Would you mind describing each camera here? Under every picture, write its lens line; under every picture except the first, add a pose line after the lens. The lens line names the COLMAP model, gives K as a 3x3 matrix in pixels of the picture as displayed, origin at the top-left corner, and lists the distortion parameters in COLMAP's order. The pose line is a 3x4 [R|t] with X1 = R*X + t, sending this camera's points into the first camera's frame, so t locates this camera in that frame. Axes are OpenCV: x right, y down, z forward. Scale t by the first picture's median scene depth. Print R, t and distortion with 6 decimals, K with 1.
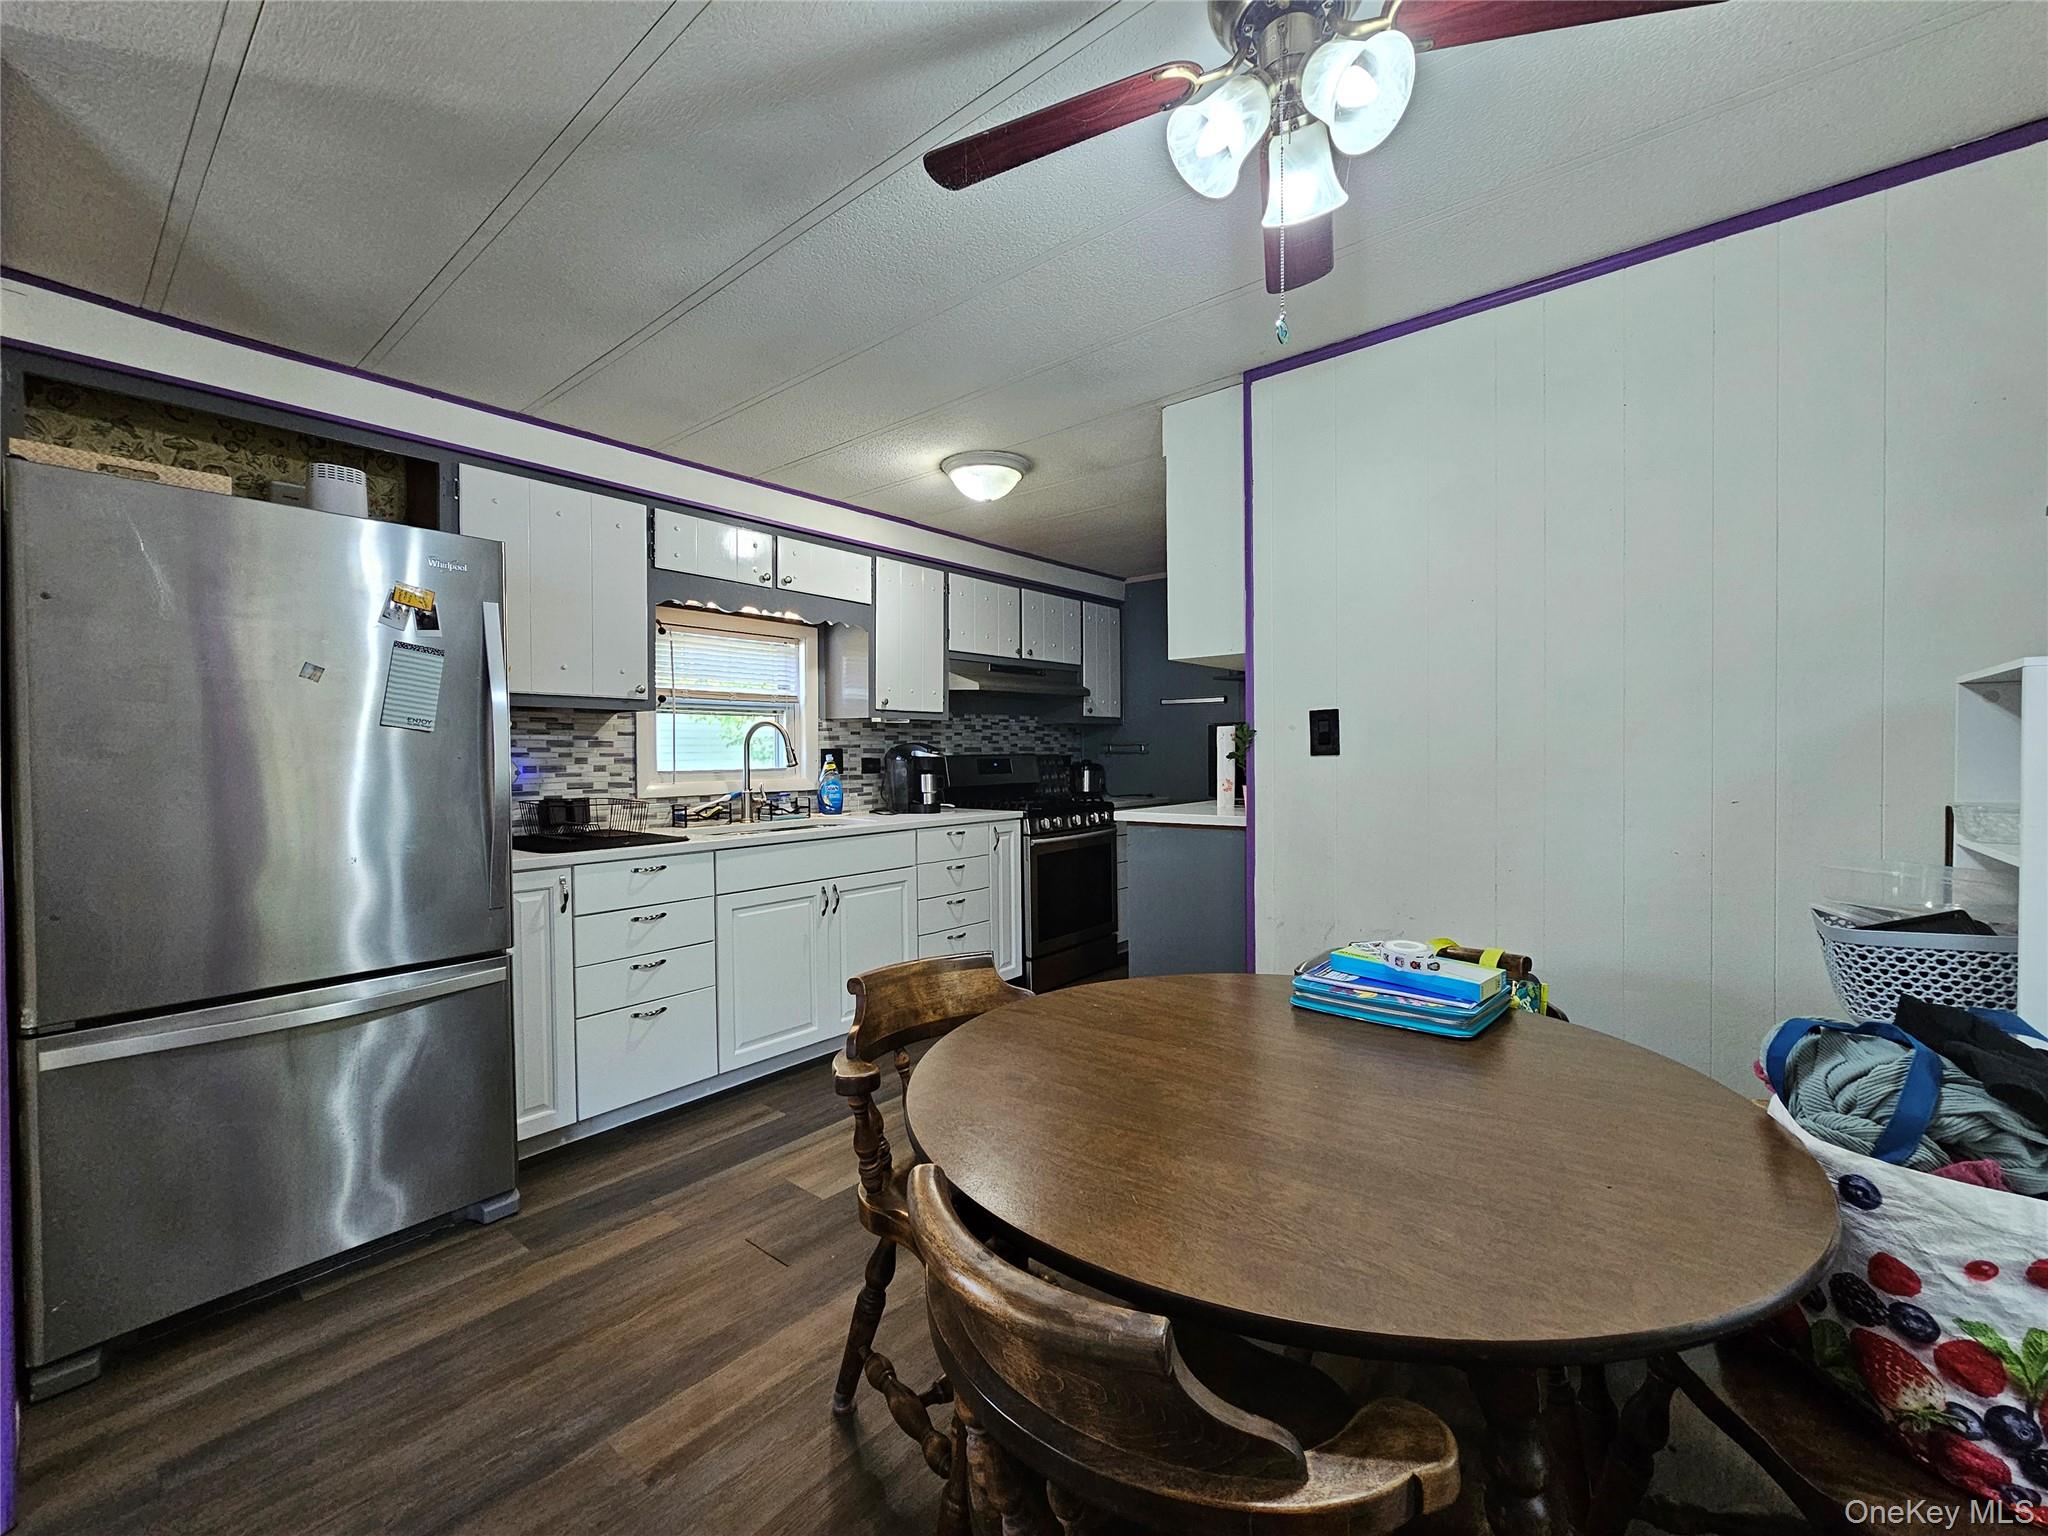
lens RADIAL K [[844.8, 0, 1028.6], [0, 844.8, 767.1], [0, 0, 1]] dist [0.002628, 0.000409]
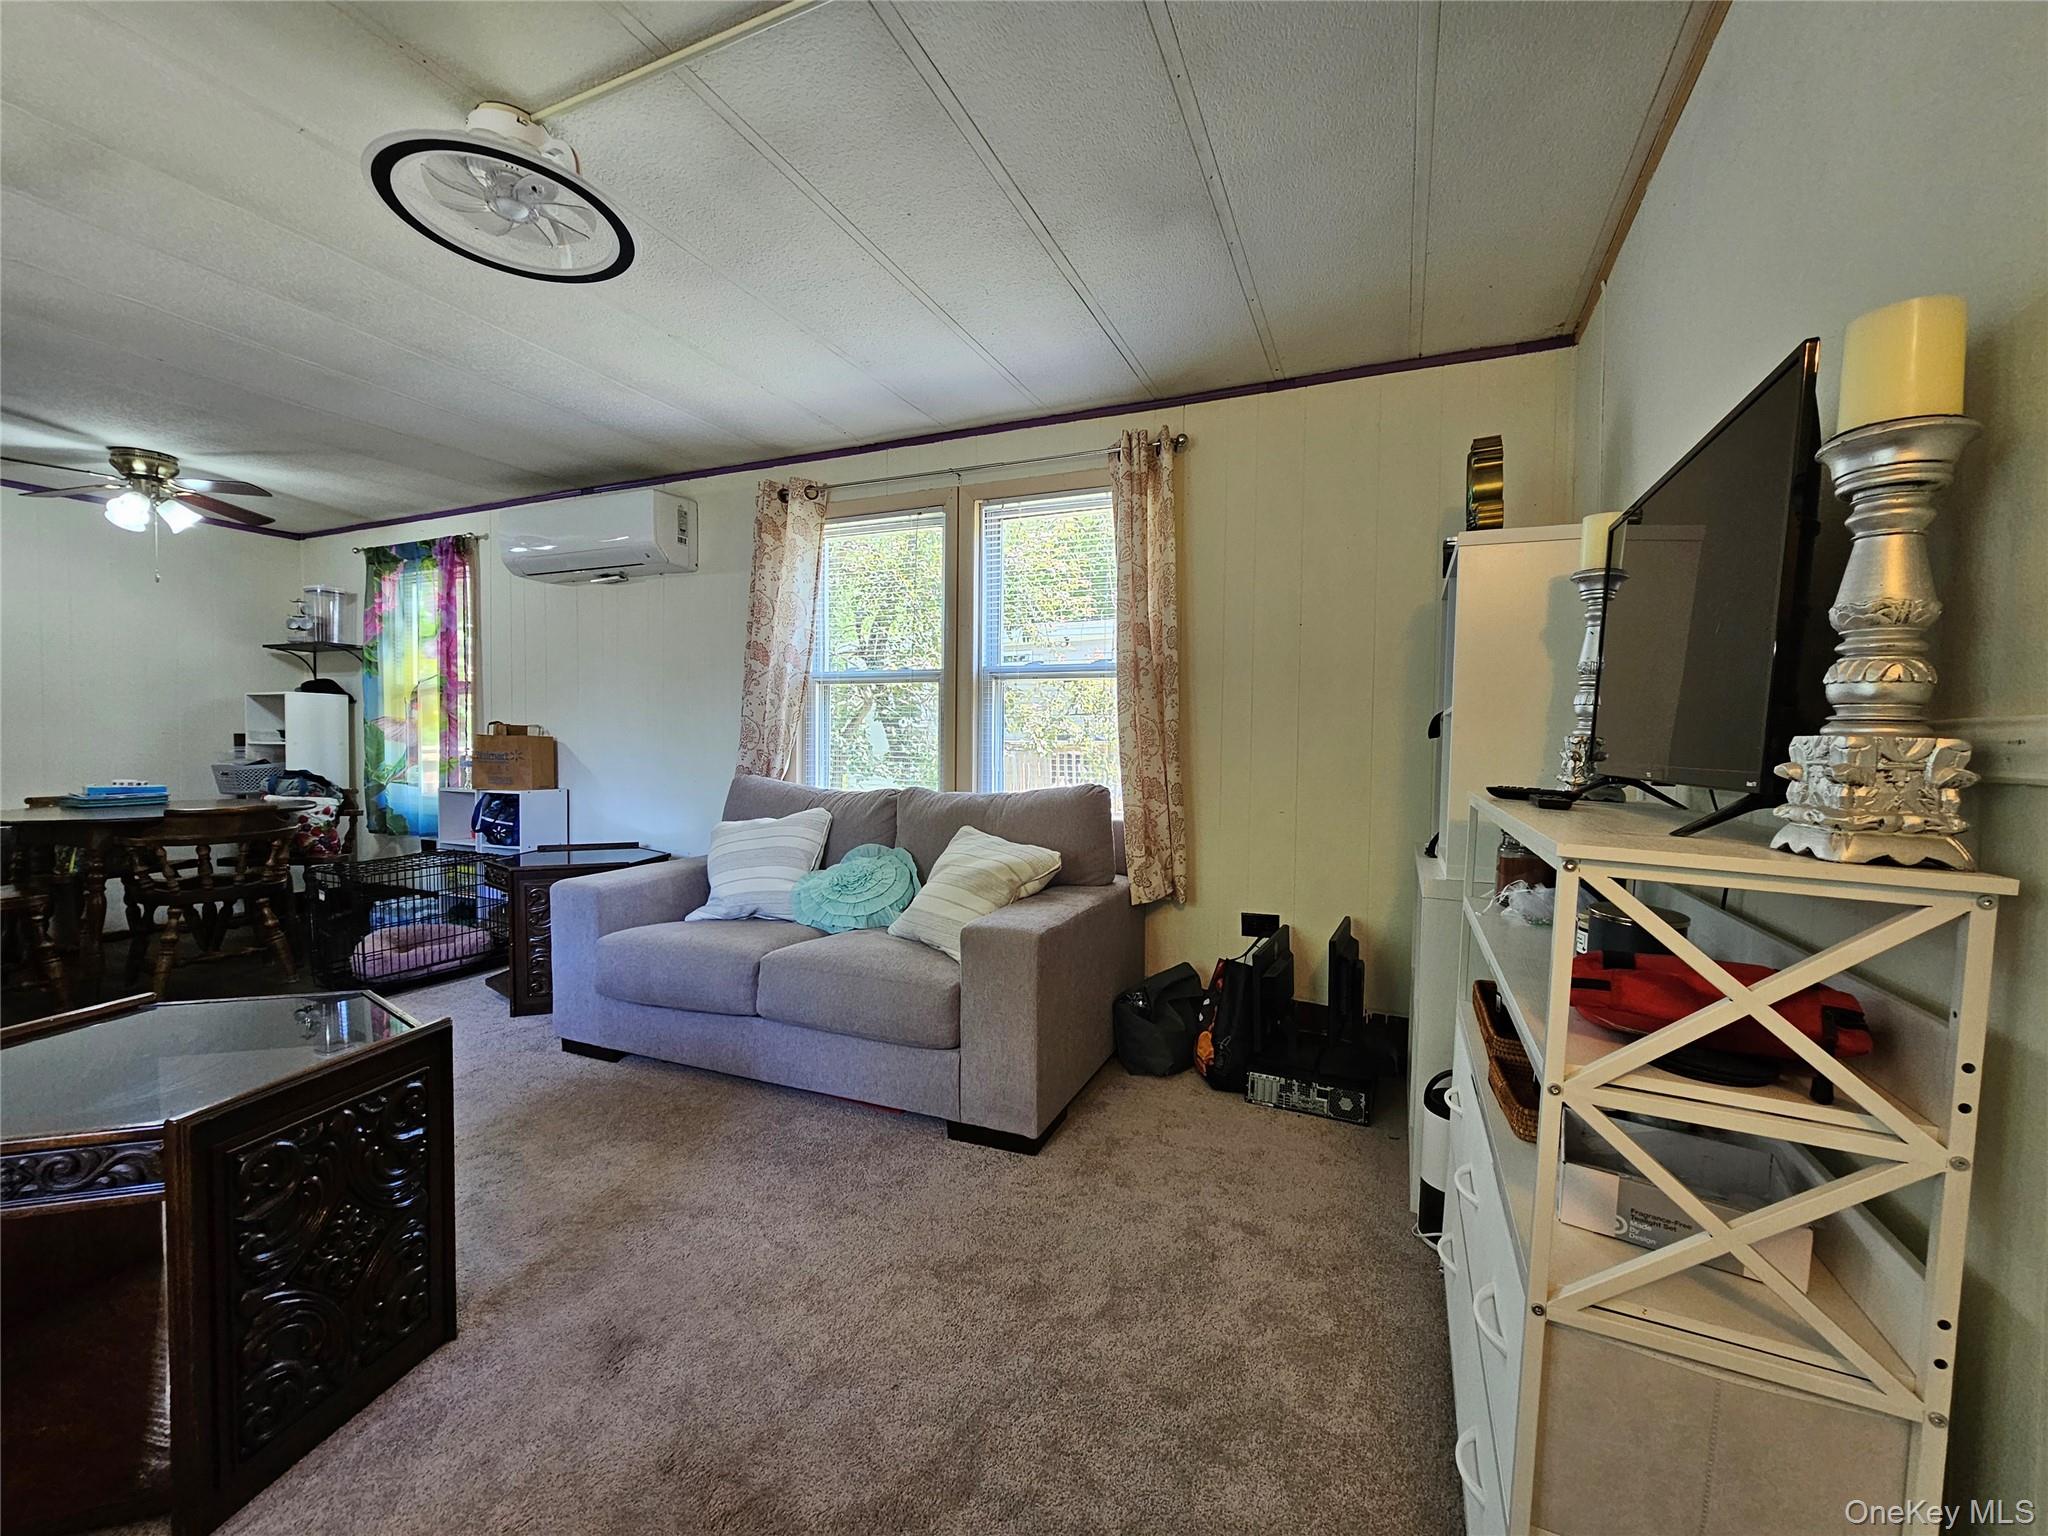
lens RADIAL K [[840.4, 0, 1031.3], [0, 840.4, 768.4], [0, 0, 1]] dist [0.002622, -0.003720]
pose [[-0.277860, -0.023040, 0.960345, -1.112012], [0.008798, 0.999609, 0.026527, 0.048433], [-0.960581, 0.015820, -0.277549, -0.393944]]
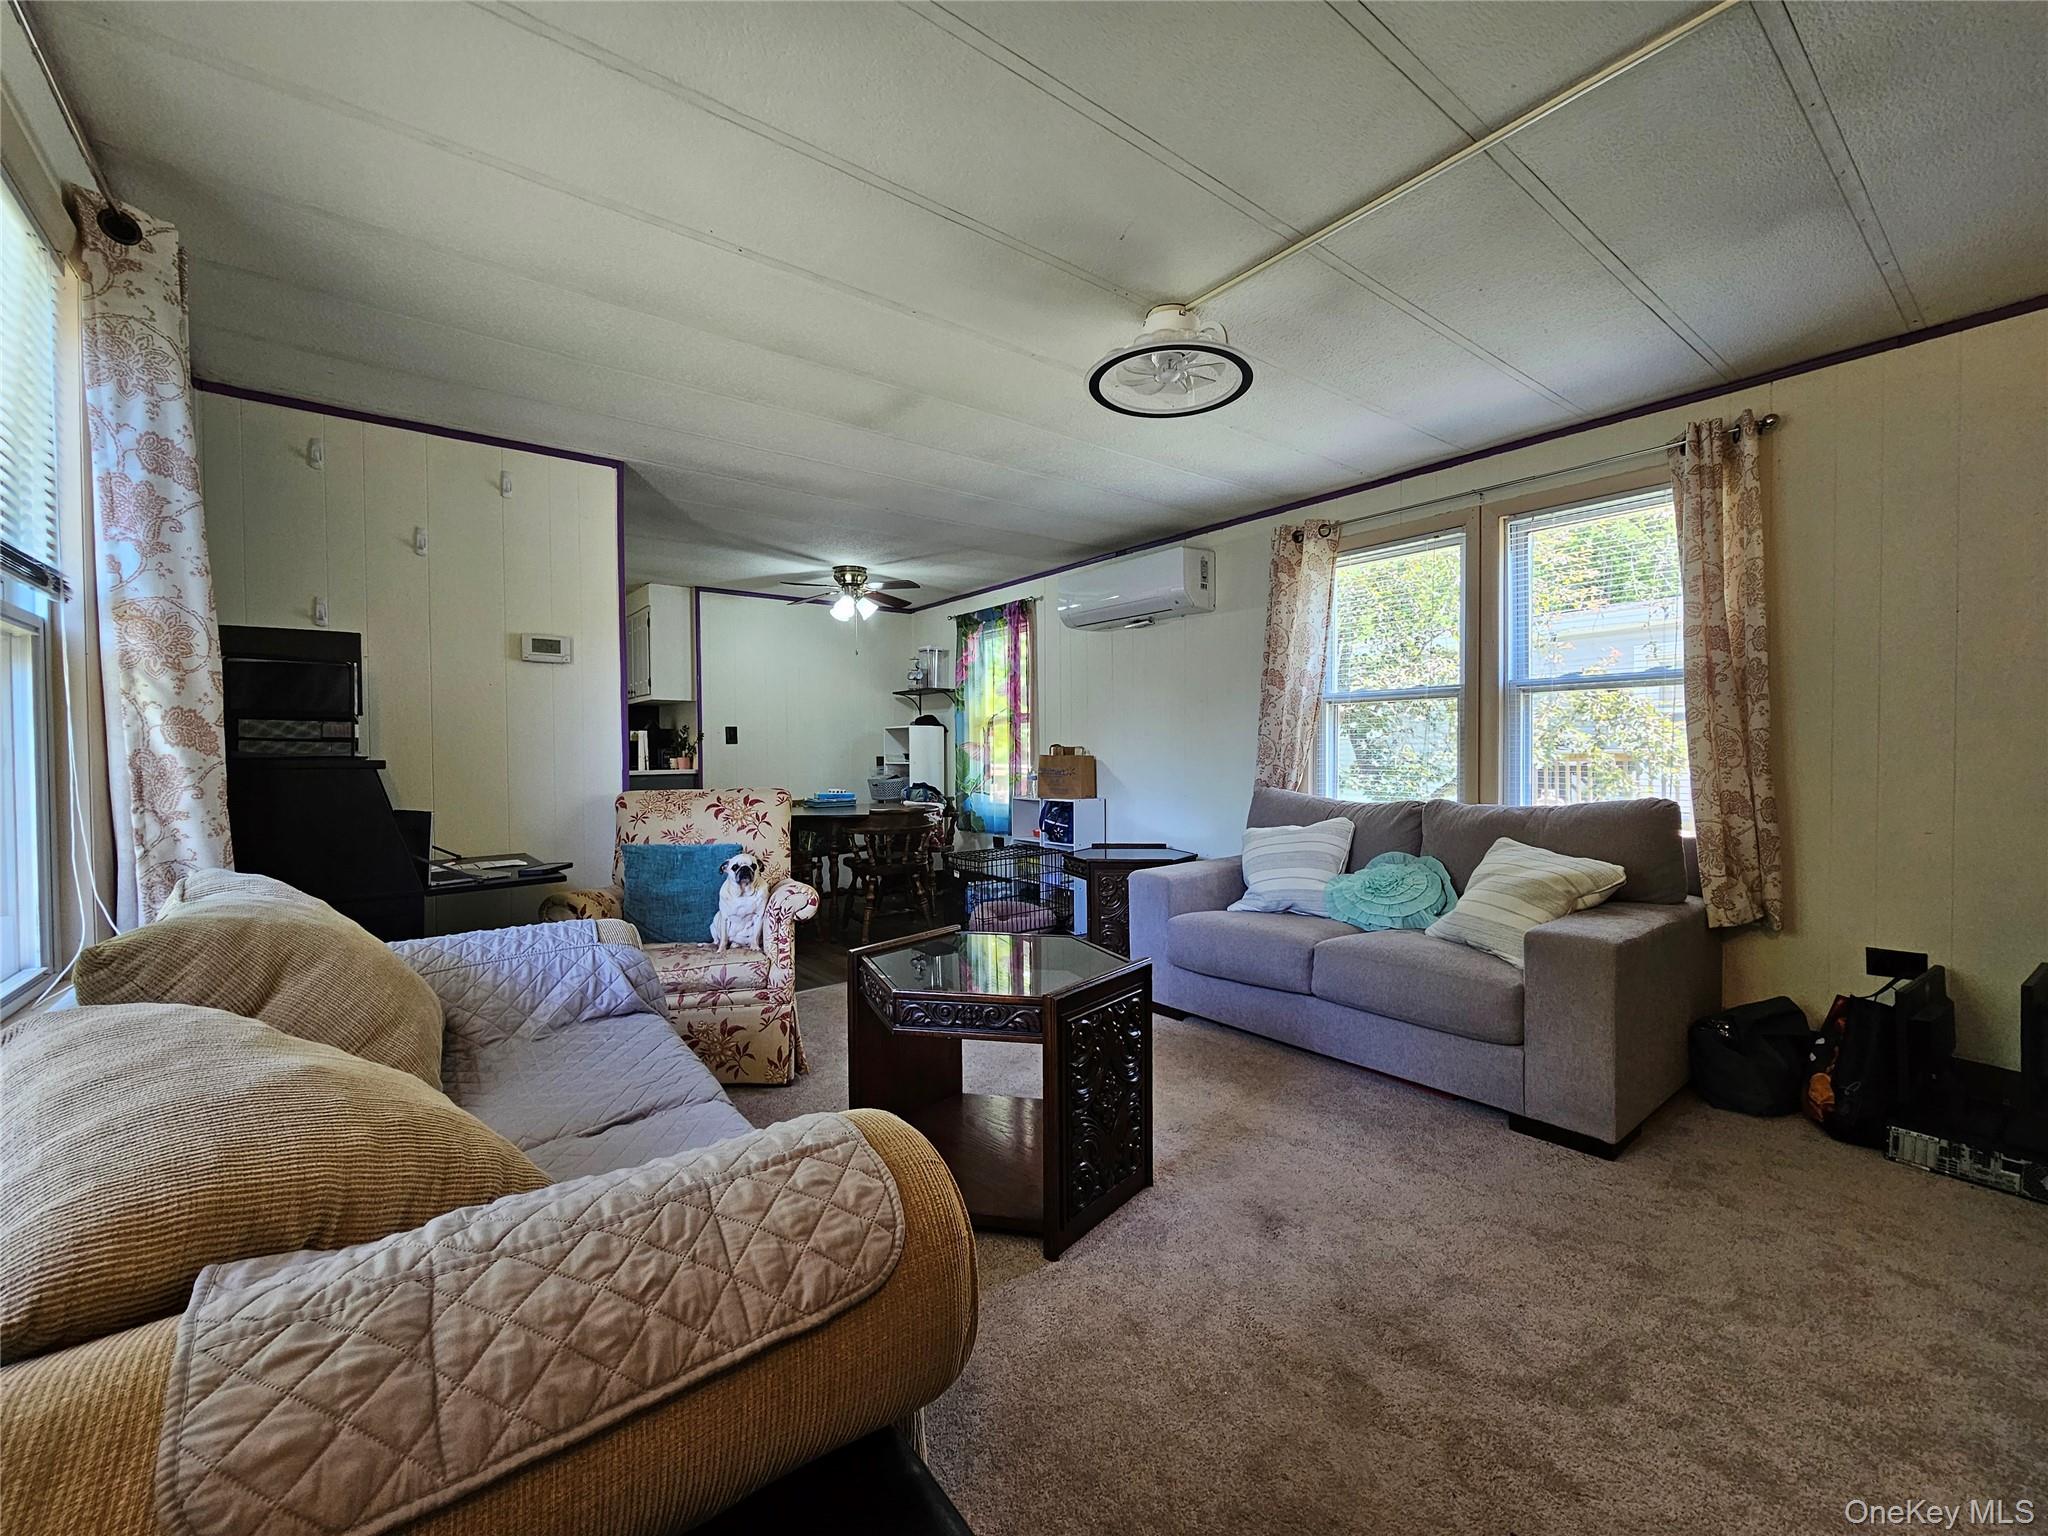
lens RADIAL K [[842.0, 0, 1027.5], [0, 842.0, 769.3], [0, 0, 1]] dist [-0.000804, 0.000228]
pose [[0.213294, -0.010084, 0.976936, -1.227988], [0.021435, 0.999754, 0.005640, 0.042603], [-0.976753, 0.019737, 0.213458, -0.280763]]
